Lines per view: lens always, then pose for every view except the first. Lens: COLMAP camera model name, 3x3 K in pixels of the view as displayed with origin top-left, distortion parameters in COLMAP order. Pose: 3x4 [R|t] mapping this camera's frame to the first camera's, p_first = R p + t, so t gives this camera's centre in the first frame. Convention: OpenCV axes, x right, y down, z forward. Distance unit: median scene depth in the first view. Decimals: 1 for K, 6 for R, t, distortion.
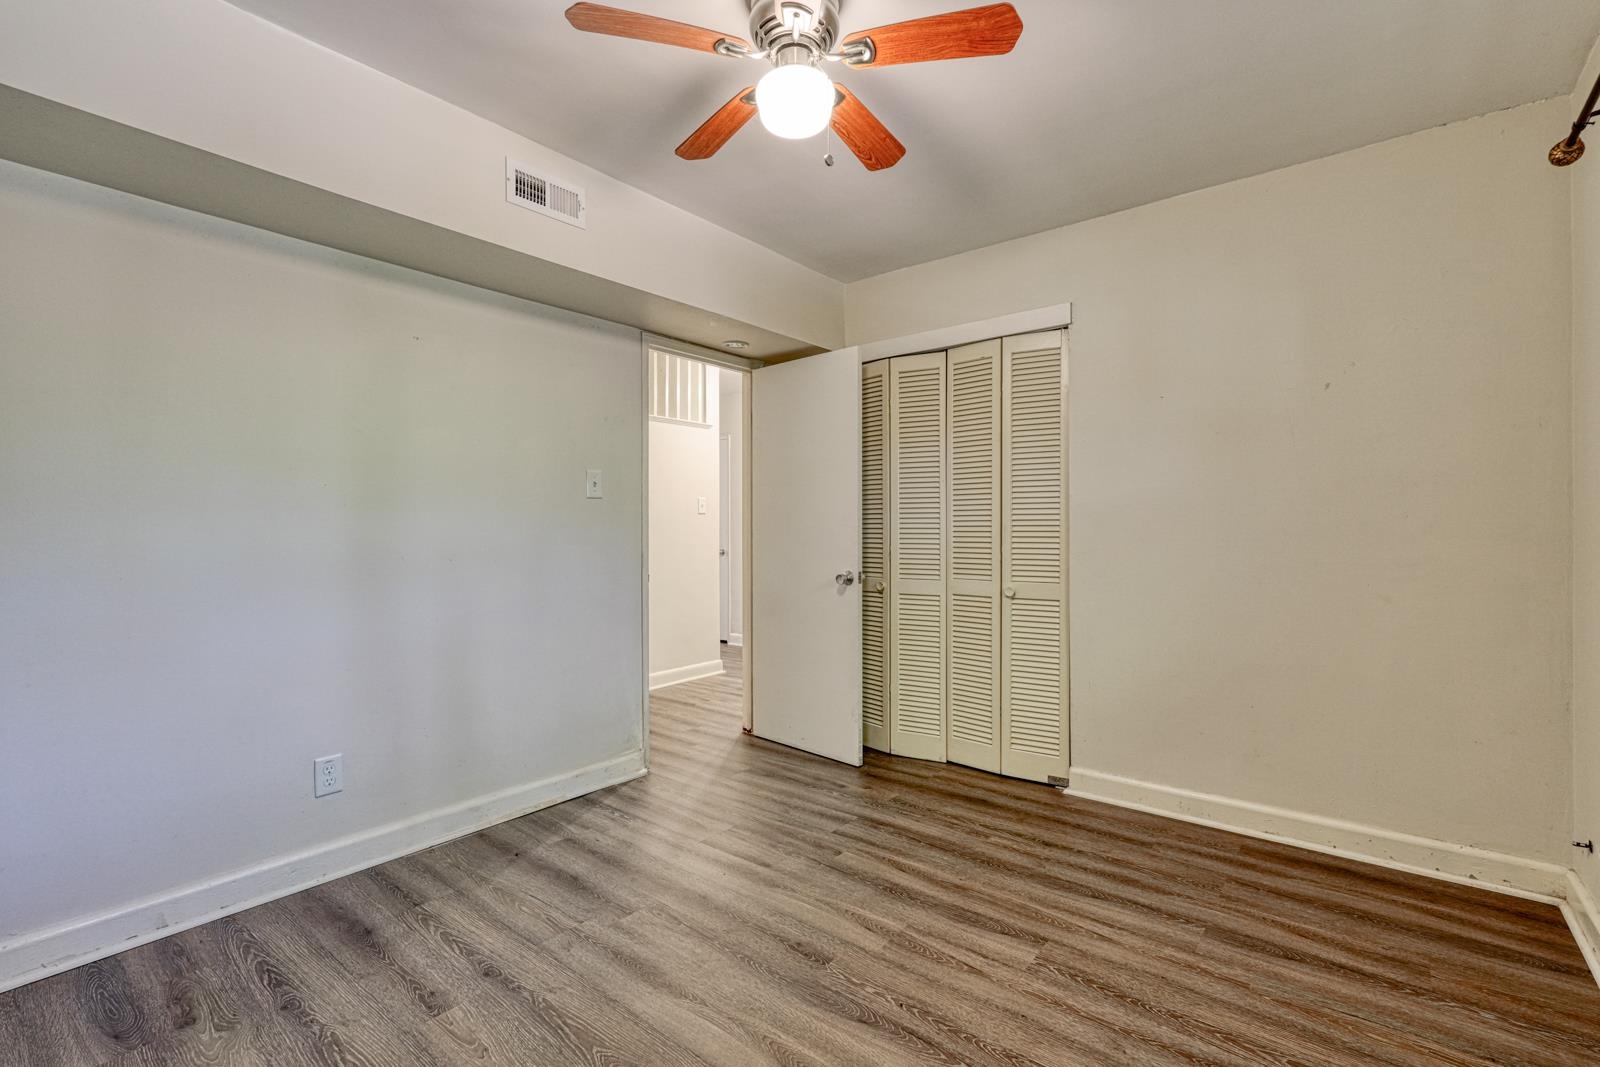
lens RADIAL K [[698.7, 0, 803.4], [0, 698.7, 533.1], [0, 0, 1]] dist [0.000936, -0.000100]
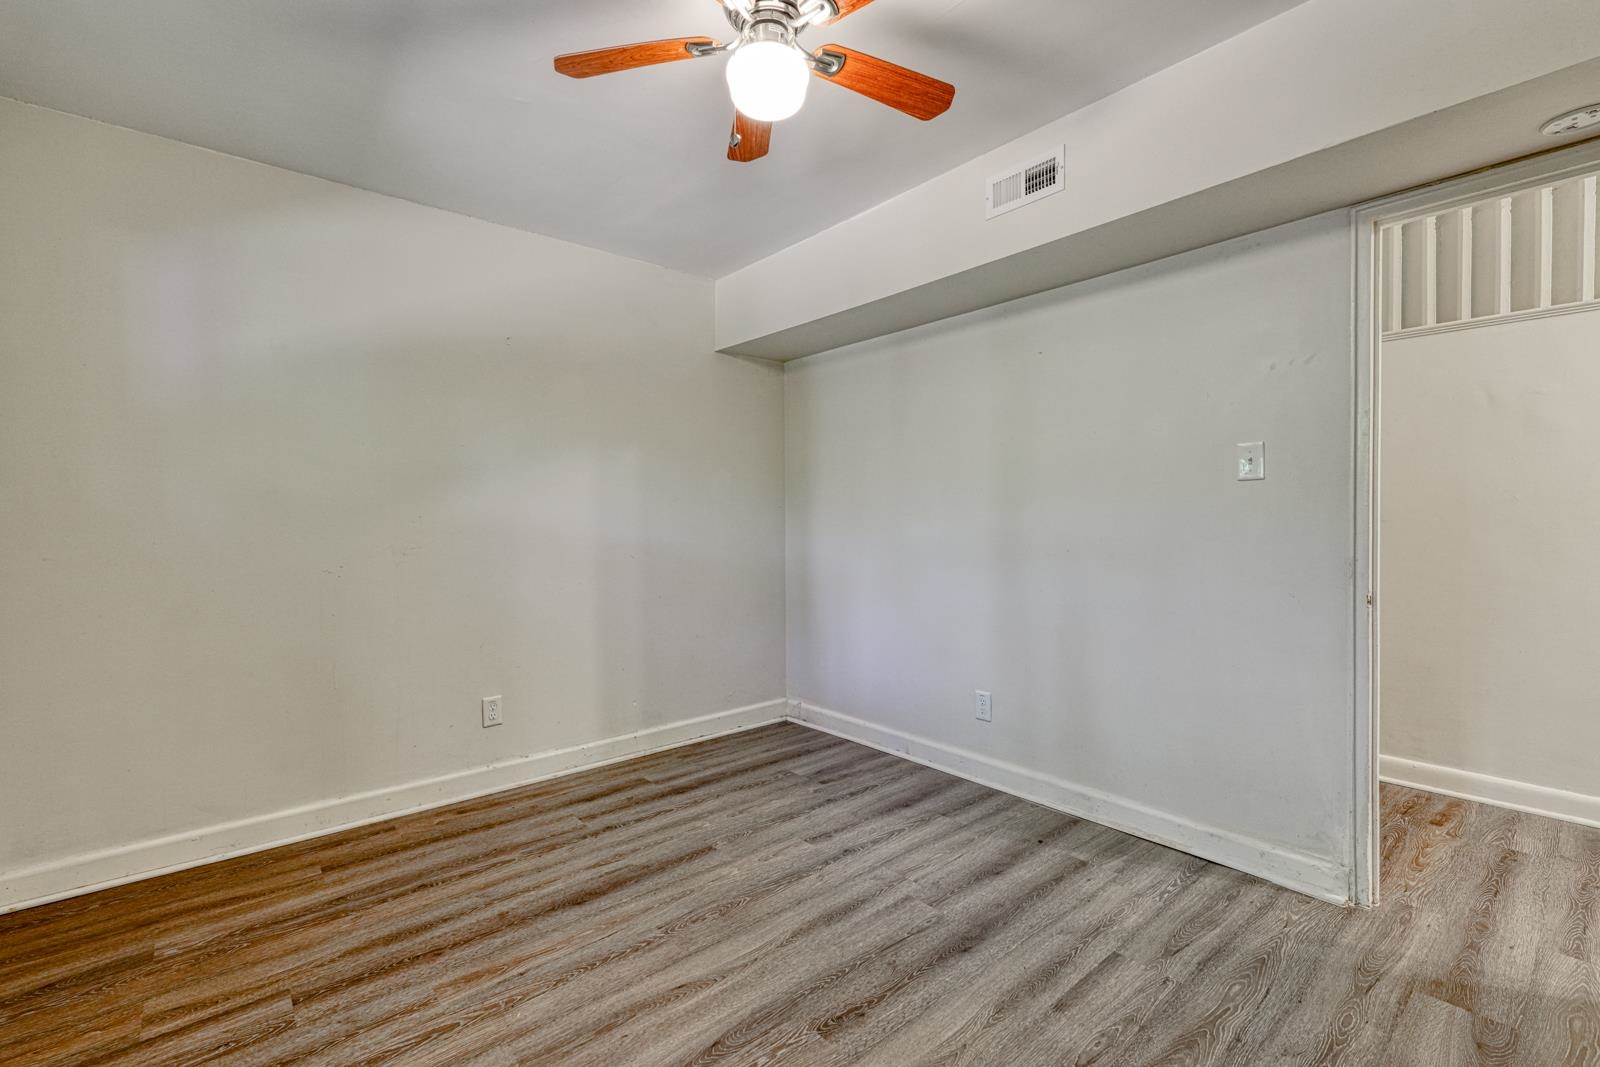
lens RADIAL K [[698.7, 0, 803.4], [0, 698.7, 533.1], [0, 0, 1]] dist [0.000936, -0.000100]
pose [[-0.172647, 0.023176, -0.984711, 0.703828], [-0.000660, 0.999720, 0.023645, -0.015093], [0.984984, 0.004732, -0.172583, 0.912111]]
